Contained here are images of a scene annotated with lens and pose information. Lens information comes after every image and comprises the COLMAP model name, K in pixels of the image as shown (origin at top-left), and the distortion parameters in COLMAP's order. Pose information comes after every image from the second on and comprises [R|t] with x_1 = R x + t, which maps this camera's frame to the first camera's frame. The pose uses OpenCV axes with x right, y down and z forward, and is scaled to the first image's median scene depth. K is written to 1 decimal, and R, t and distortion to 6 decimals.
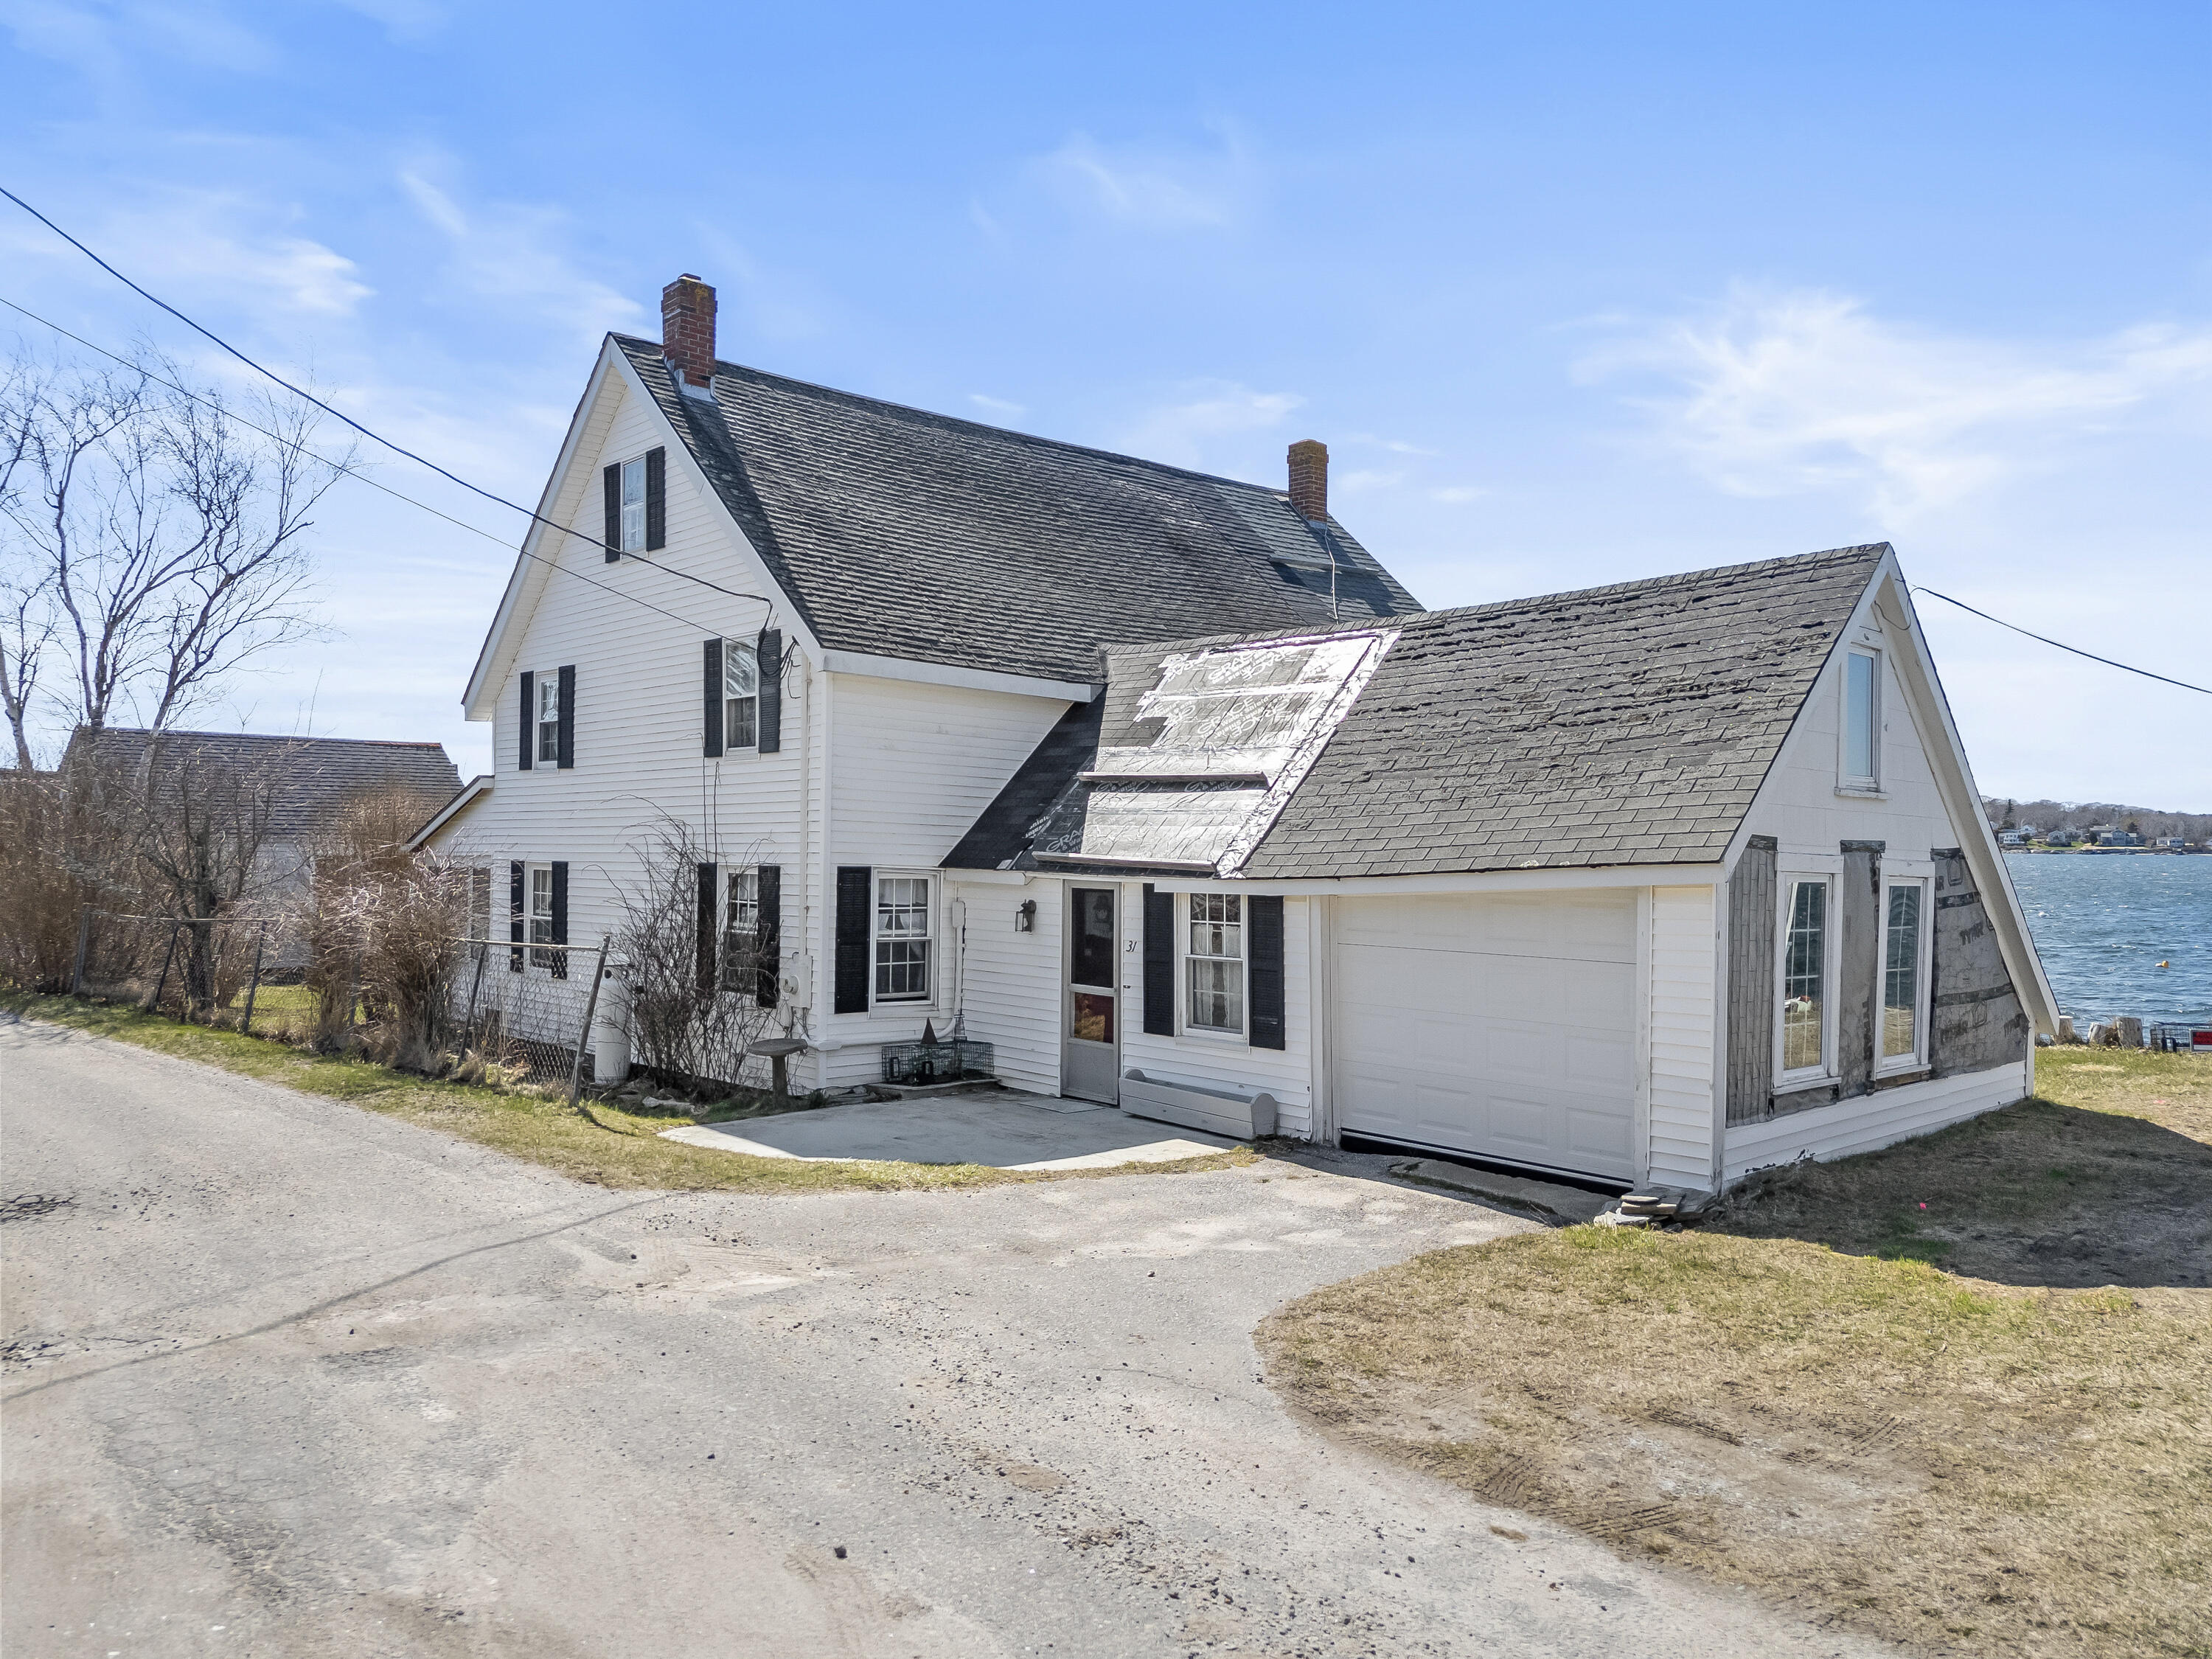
lens RADIAL K [[1644.0, 0, 1106.0], [0, 1644.0, 829.5], [0, 0, 1]] dist [0.081743, -0.079385]
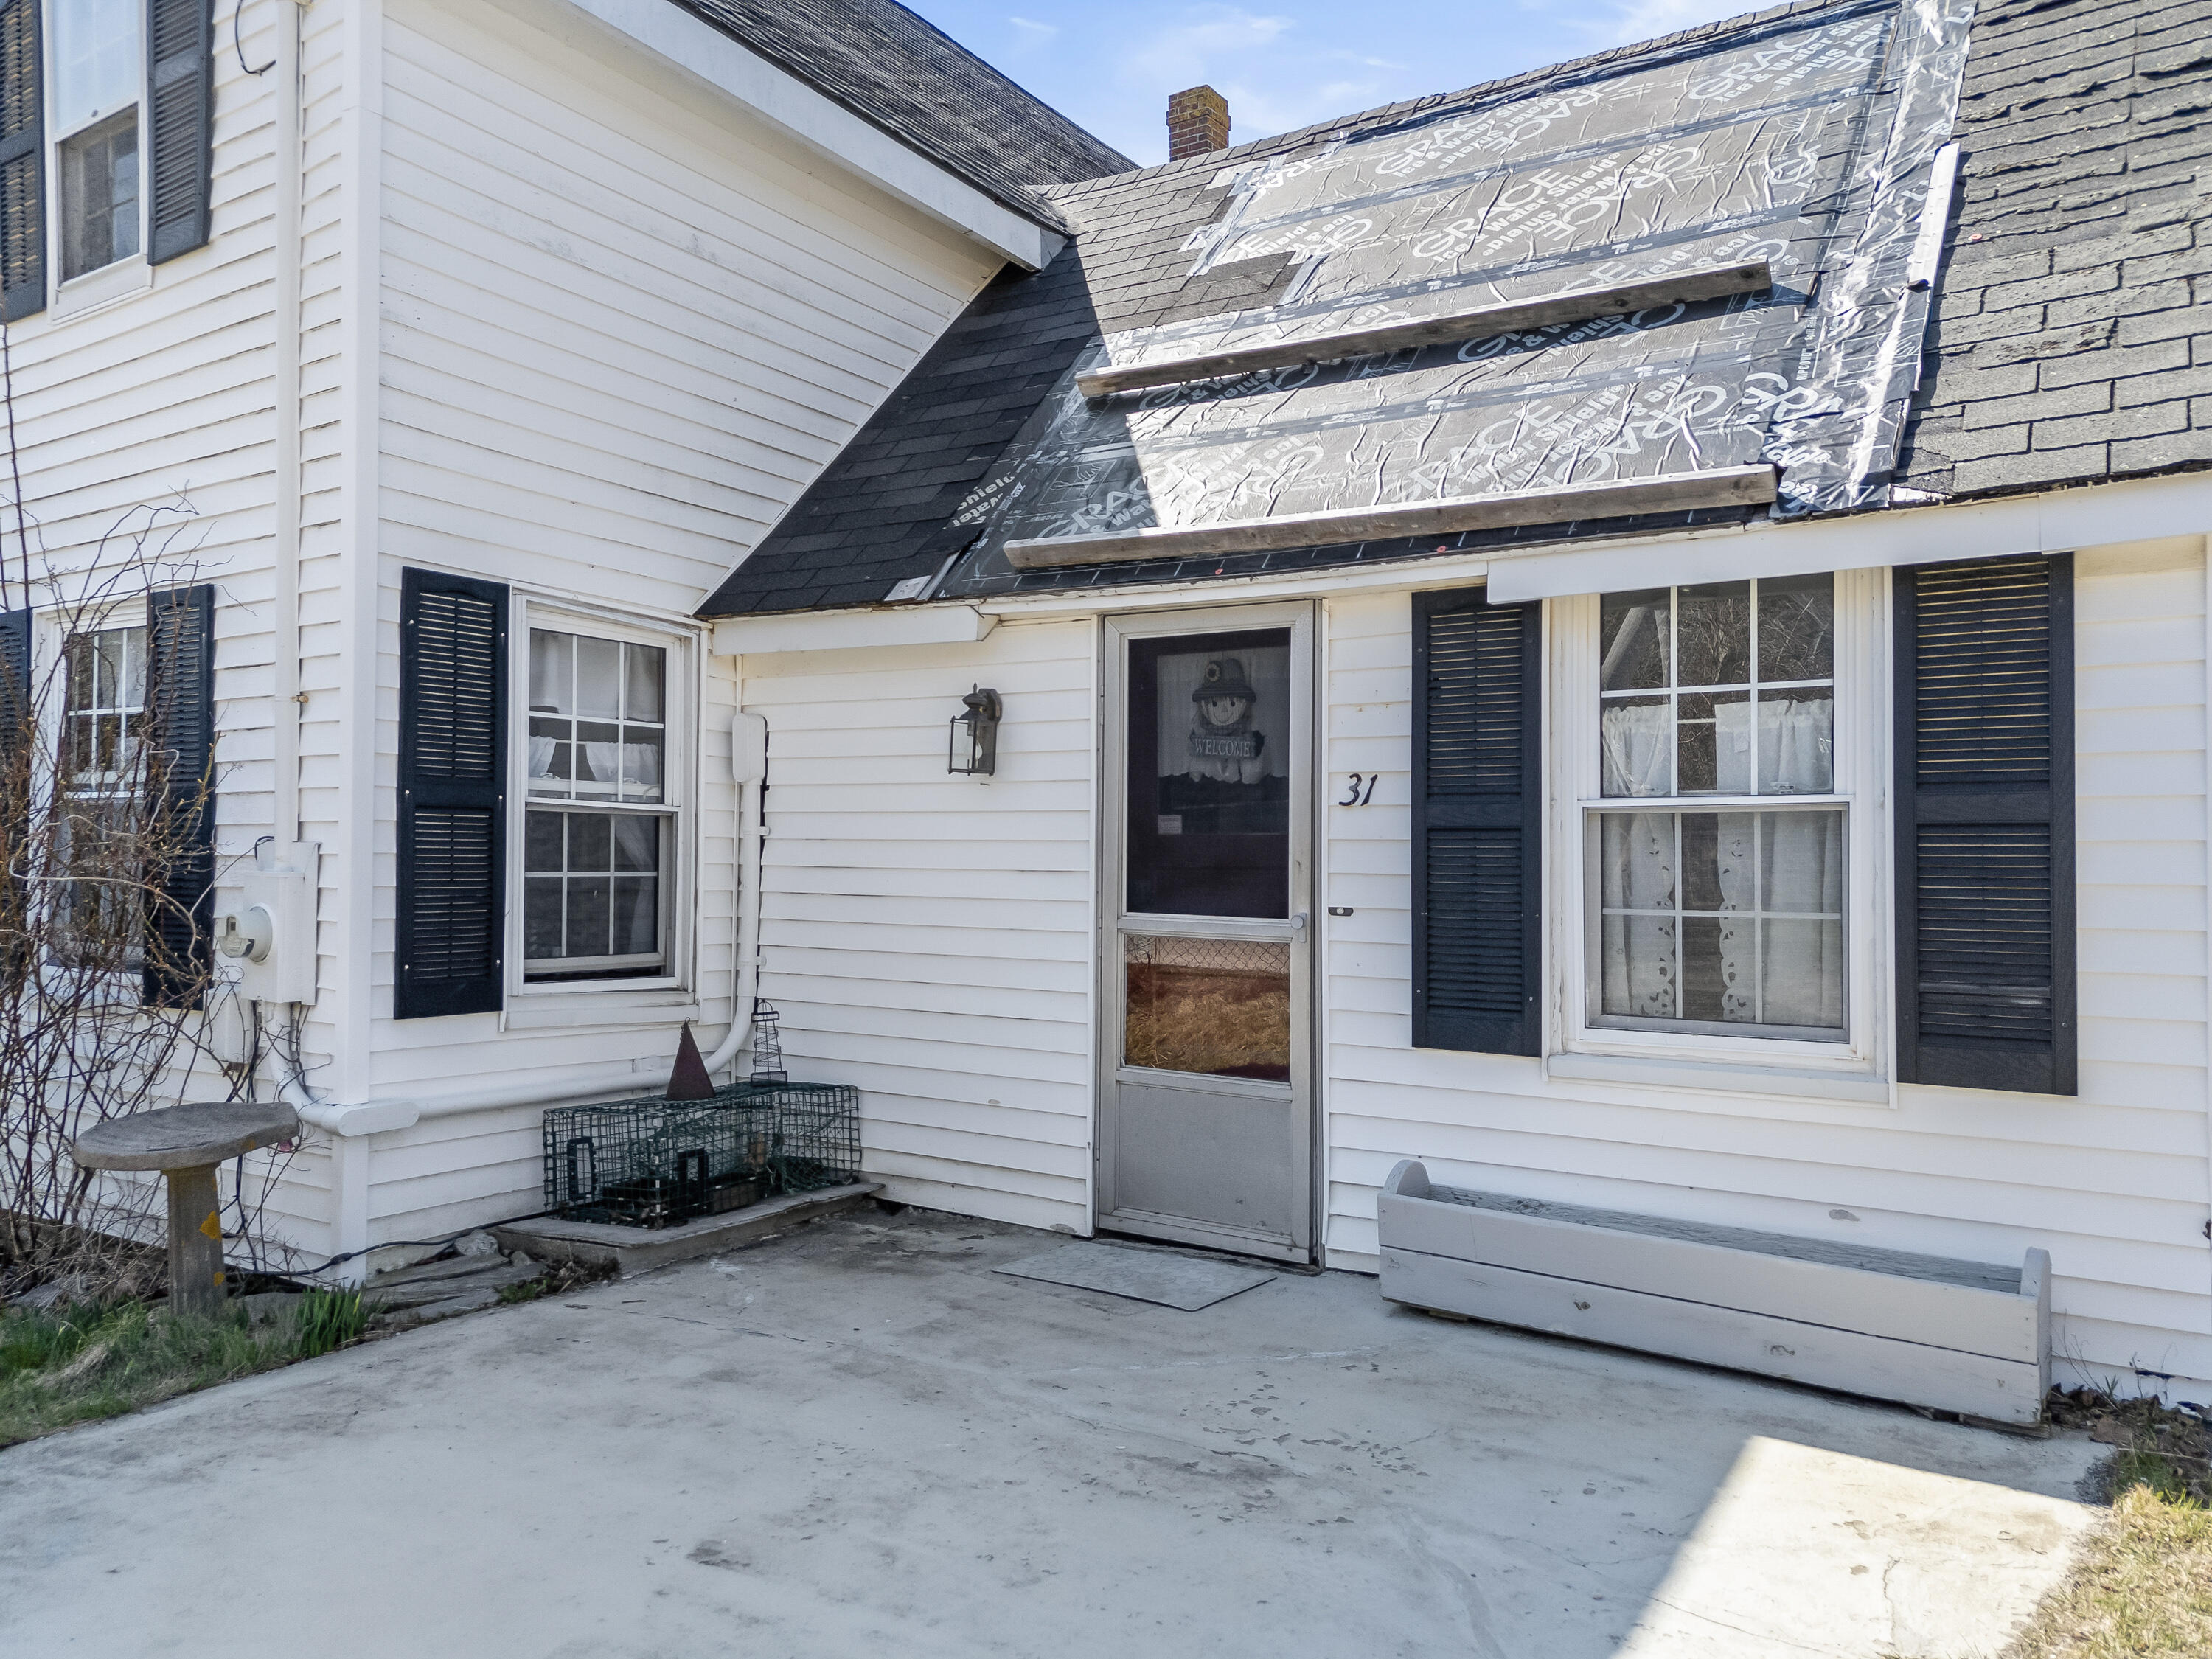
lens RADIAL K [[1644.0, 0, 1106.0], [0, 1644.0, 829.5], [0, 0, 1]] dist [0.081743, -0.079385]
pose [[0.968622, -0.001257, 0.248534, -0.108317], [0.001325, 0.999999, -0.000105, 0.073080], [-0.248534, 0.000431, 0.968623, 0.634810]]
